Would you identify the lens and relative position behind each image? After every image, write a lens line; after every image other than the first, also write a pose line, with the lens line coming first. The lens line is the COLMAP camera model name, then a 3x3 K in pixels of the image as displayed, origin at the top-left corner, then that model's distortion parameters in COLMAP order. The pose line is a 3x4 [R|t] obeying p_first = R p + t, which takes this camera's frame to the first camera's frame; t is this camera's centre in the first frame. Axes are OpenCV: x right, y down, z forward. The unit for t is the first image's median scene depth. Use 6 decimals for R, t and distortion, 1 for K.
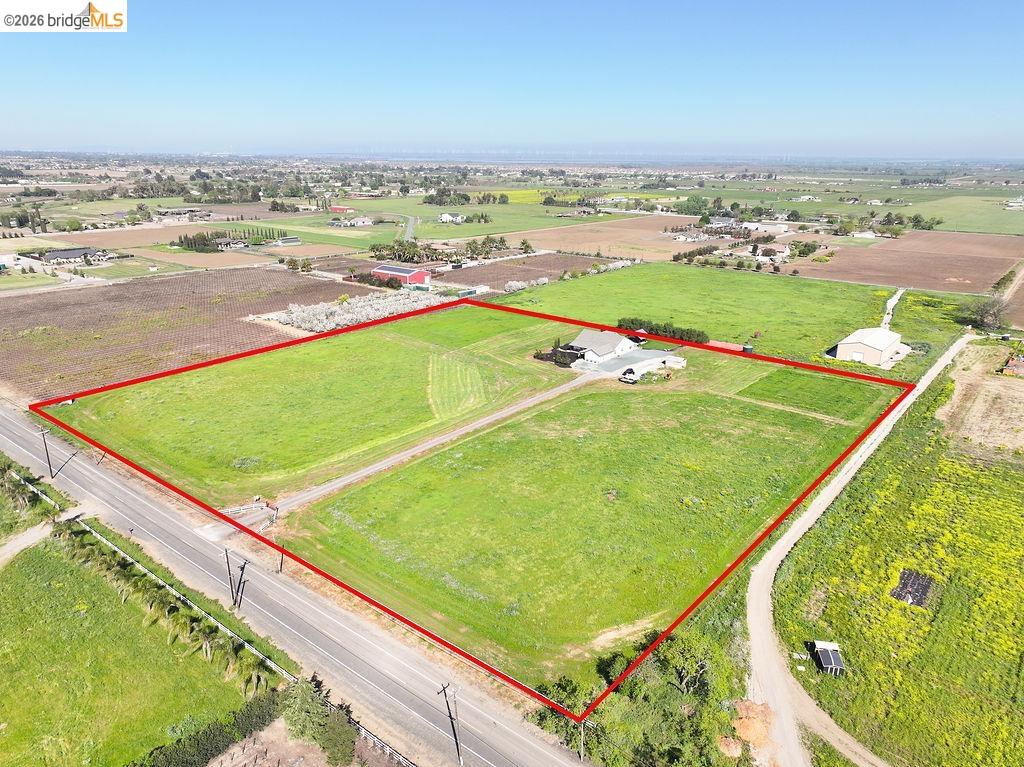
lens RADIAL K [[721.6, 0, 512.0], [0, 721.6, 383.5], [0, 0, 1]] dist [-0.003483, -0.002963]
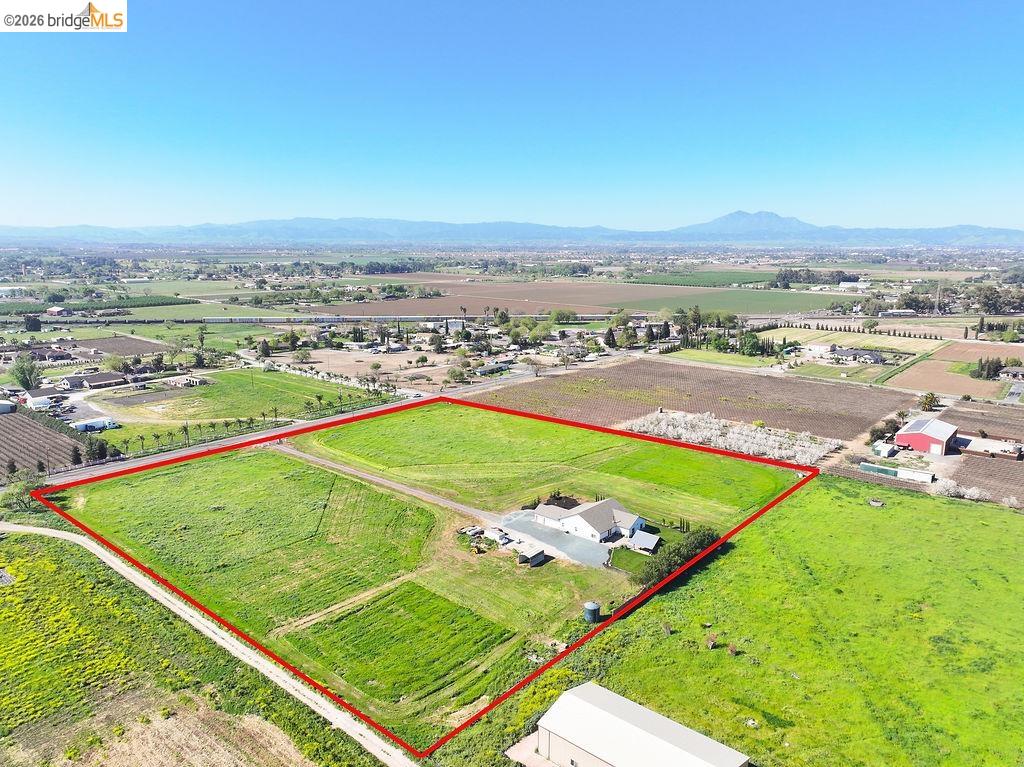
lens RADIAL K [[721.6, 0, 512.0], [0, 721.6, 383.5], [0, 0, 1]] dist [-0.003483, -0.002963]
pose [[-0.029641, 0.183350, -0.982601, 1.105058], [-0.313434, 0.931748, 0.183316, -0.389060], [0.949147, 0.313414, 0.029850, 1.072628]]
